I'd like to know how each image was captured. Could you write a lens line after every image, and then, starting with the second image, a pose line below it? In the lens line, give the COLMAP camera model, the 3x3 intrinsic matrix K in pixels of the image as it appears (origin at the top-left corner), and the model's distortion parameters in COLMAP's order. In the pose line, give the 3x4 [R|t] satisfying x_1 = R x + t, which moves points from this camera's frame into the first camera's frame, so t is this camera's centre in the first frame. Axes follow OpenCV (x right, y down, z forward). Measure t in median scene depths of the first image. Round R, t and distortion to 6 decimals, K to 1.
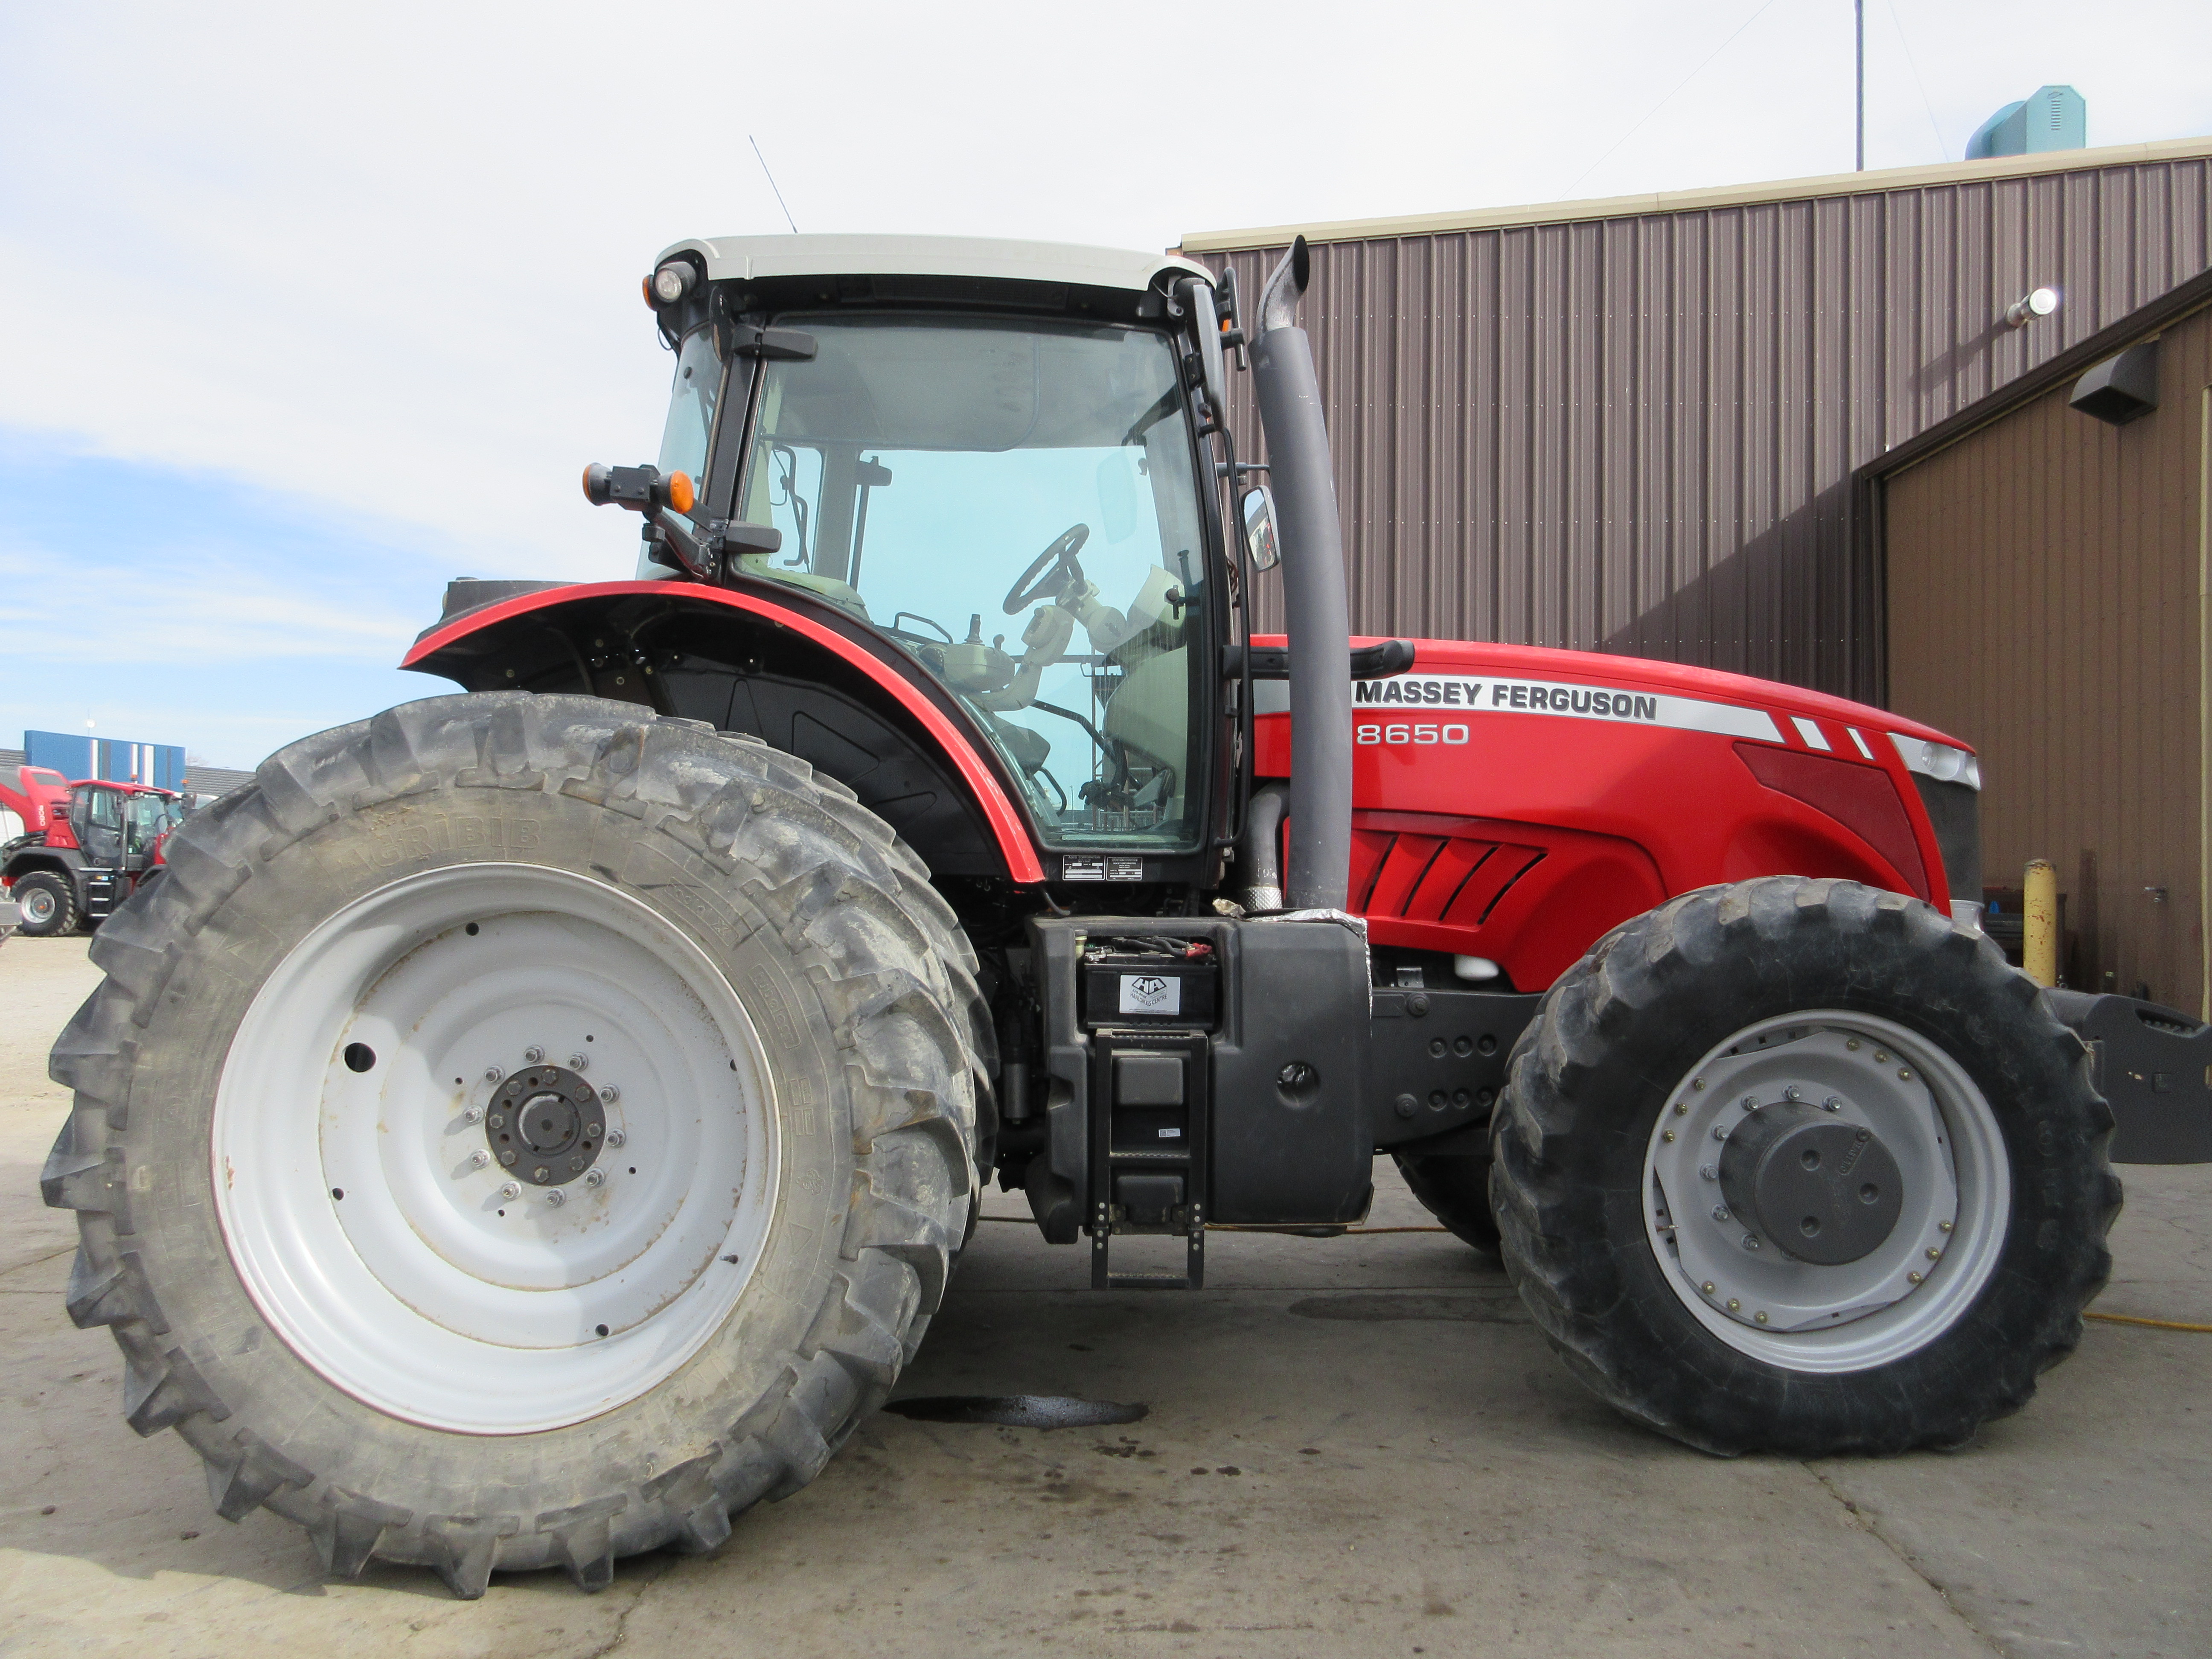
lens RADIAL K [[1626.9, 0, 1108.0], [0, 1626.9, 851.5], [0, 0, 1]] dist [-0.002149, 0.004756]
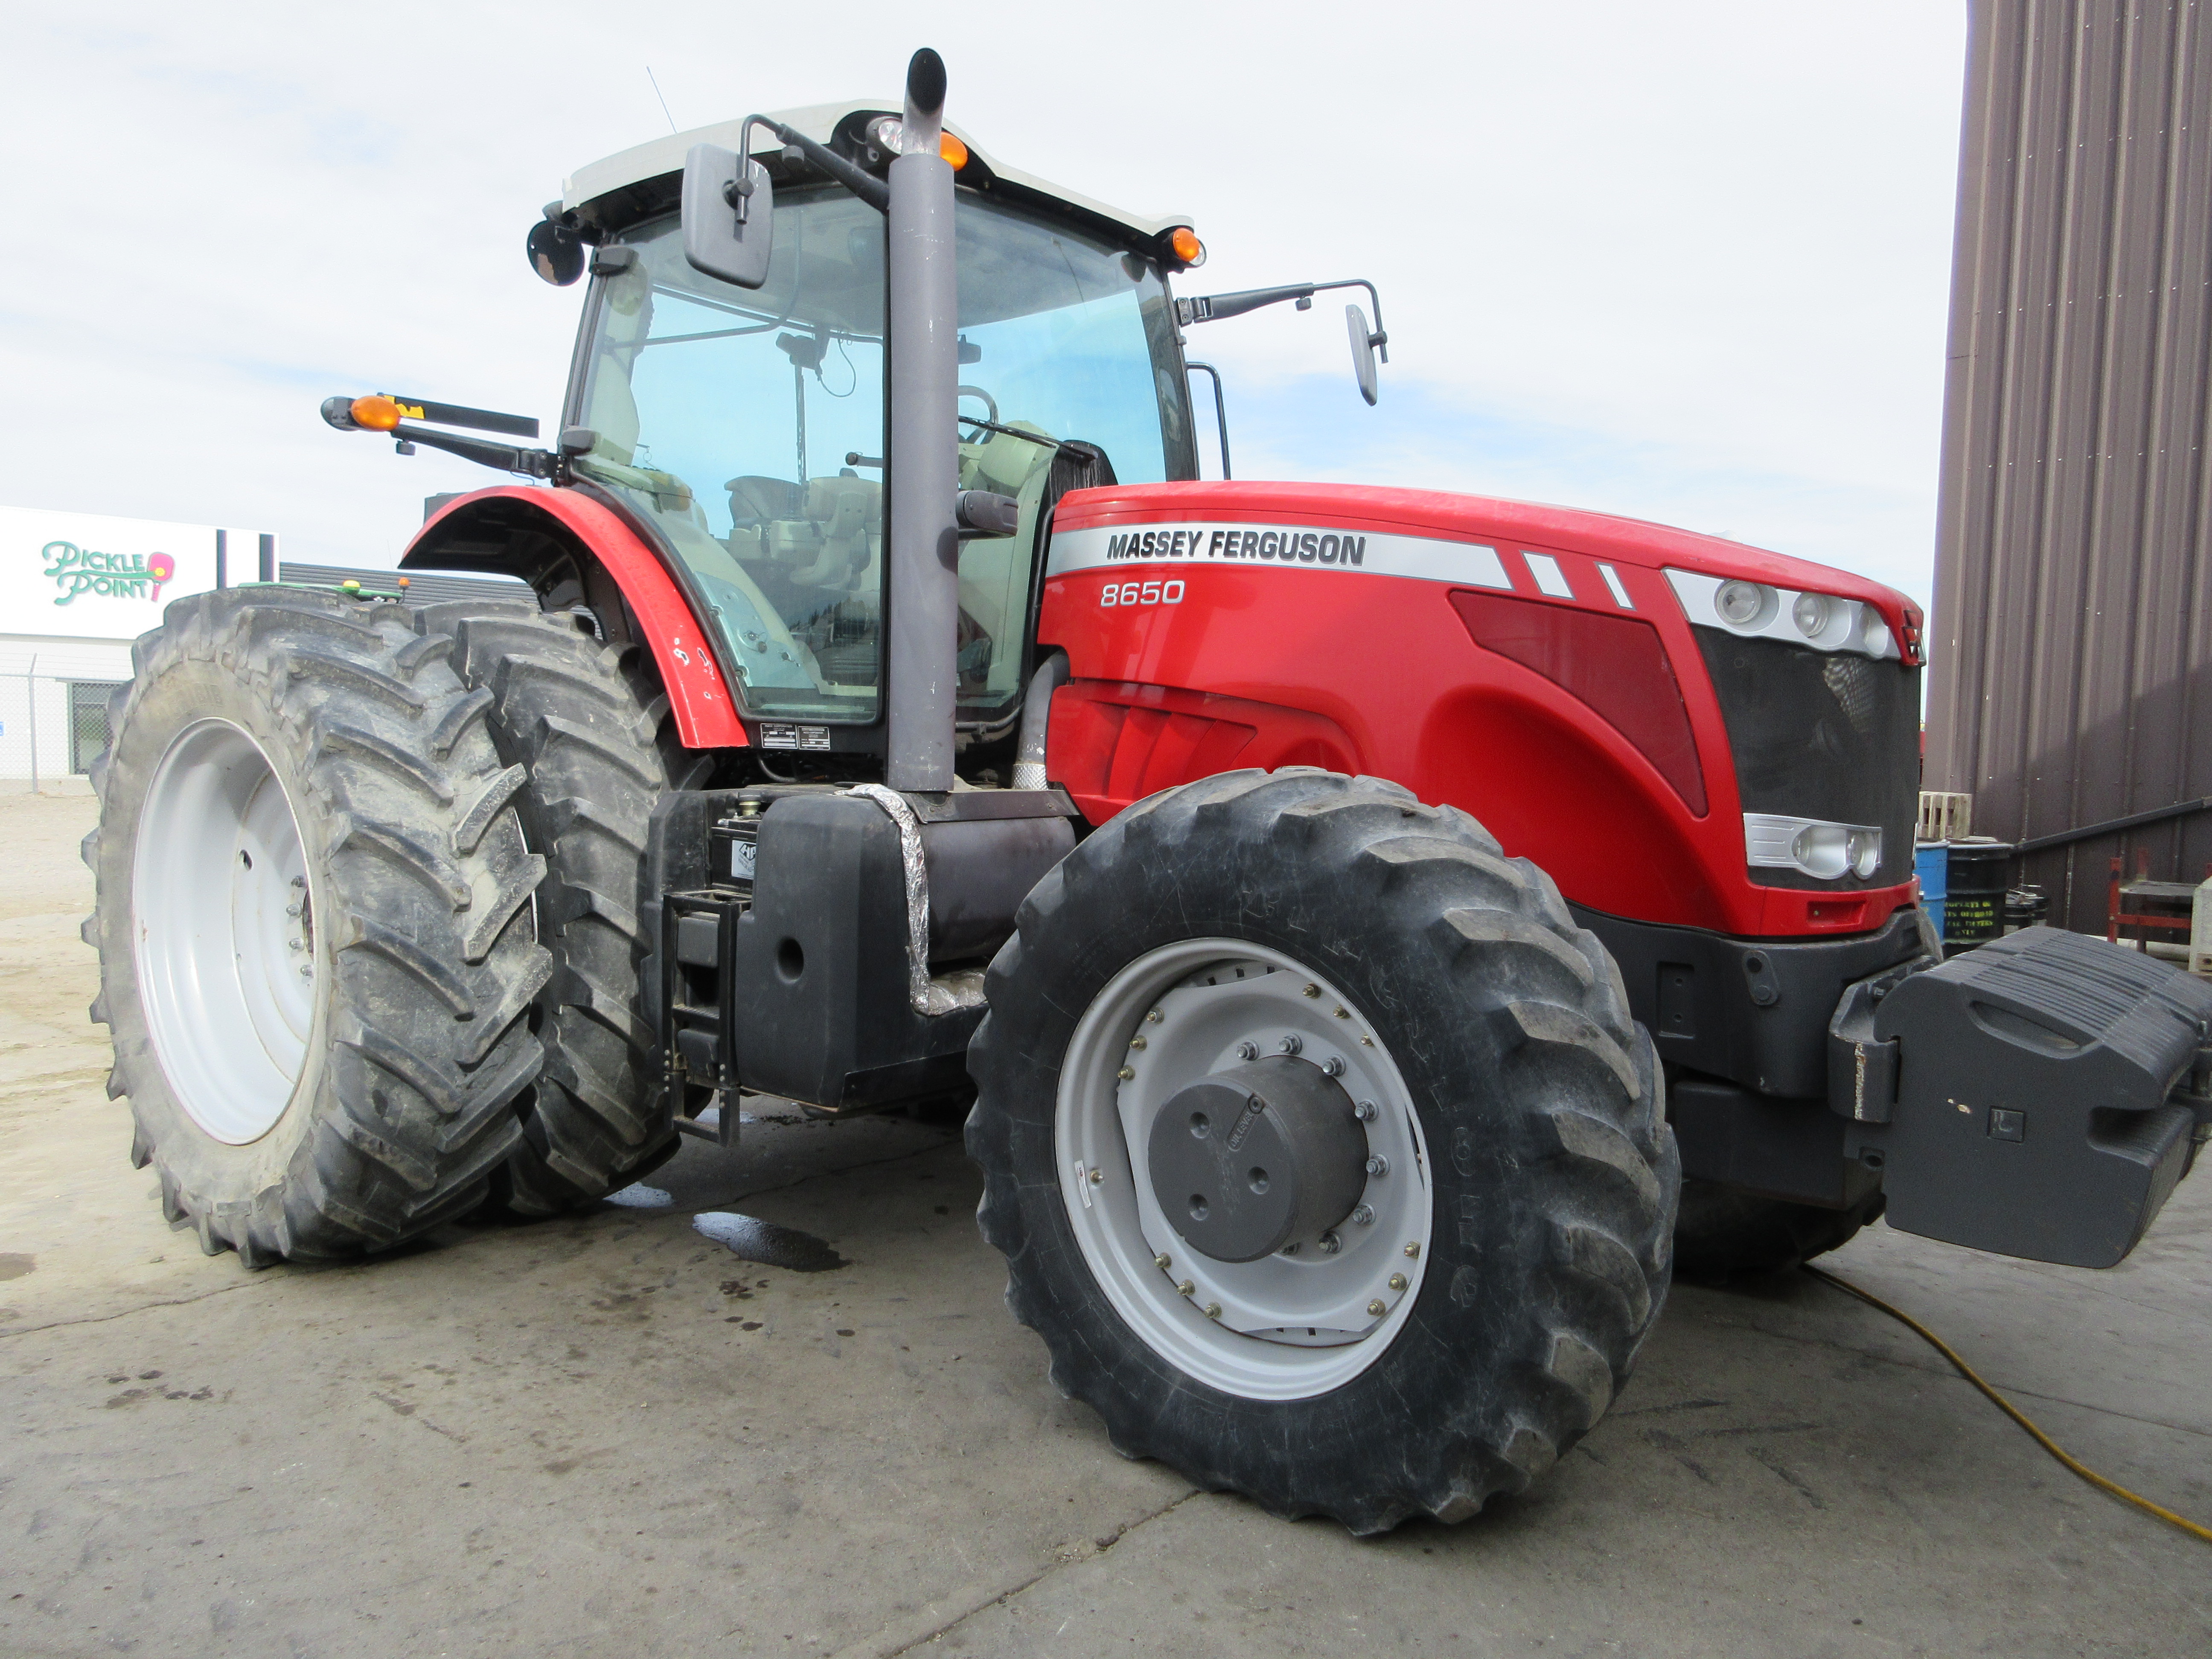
lens RADIAL K [[1638.5, 0, 1105.2], [0, 1638.5, 846.2], [0, 0, 1]] dist [-0.003691, -0.000007]
pose [[0.776851, 0.065482, -0.626271, 0.844601], [-0.017416, 0.996432, 0.082583, -0.010233], [0.629444, -0.053247, 0.775219, 0.341554]]
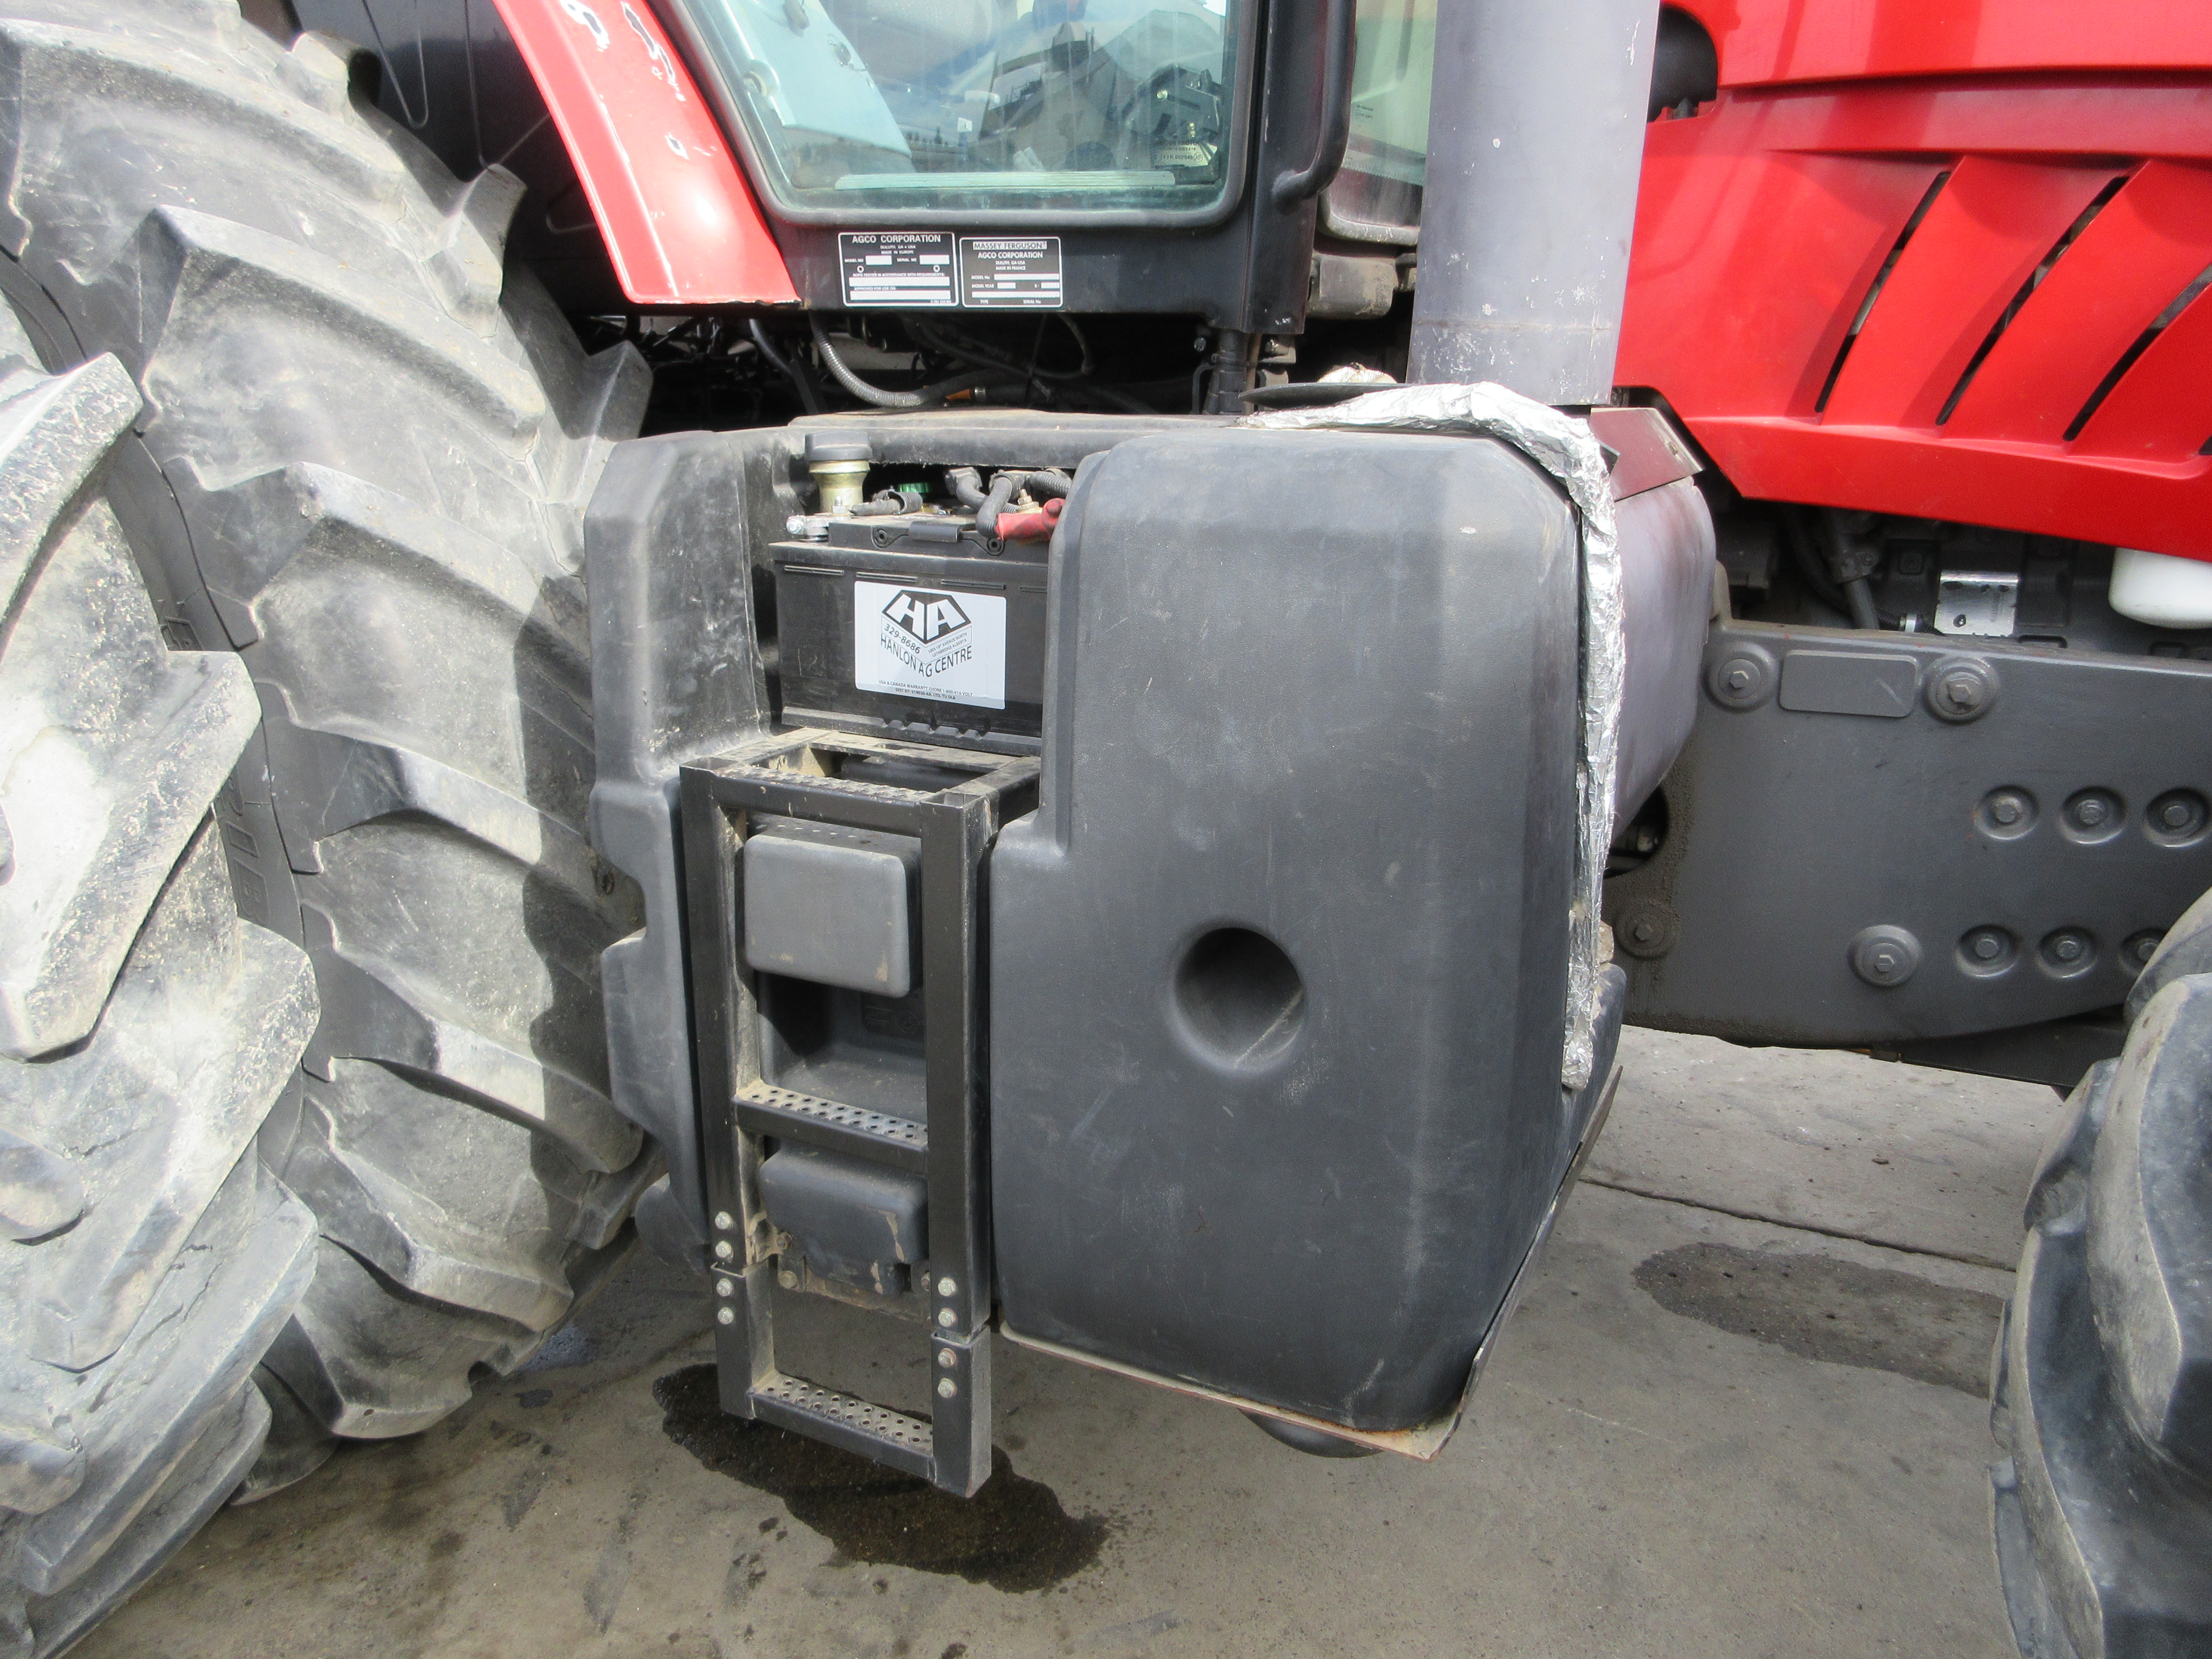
lens RADIAL K [[1640.8, 0, 1105.1], [0, 1640.8, 844.9], [0, 0, 1]] dist [0.034073, -0.050662]
pose [[0.898584, 0.123253, -0.421136, 0.208730], [-0.000559, 0.960062, 0.279787, 0.032230], [0.438802, -0.251177, 0.862765, 0.709217]]
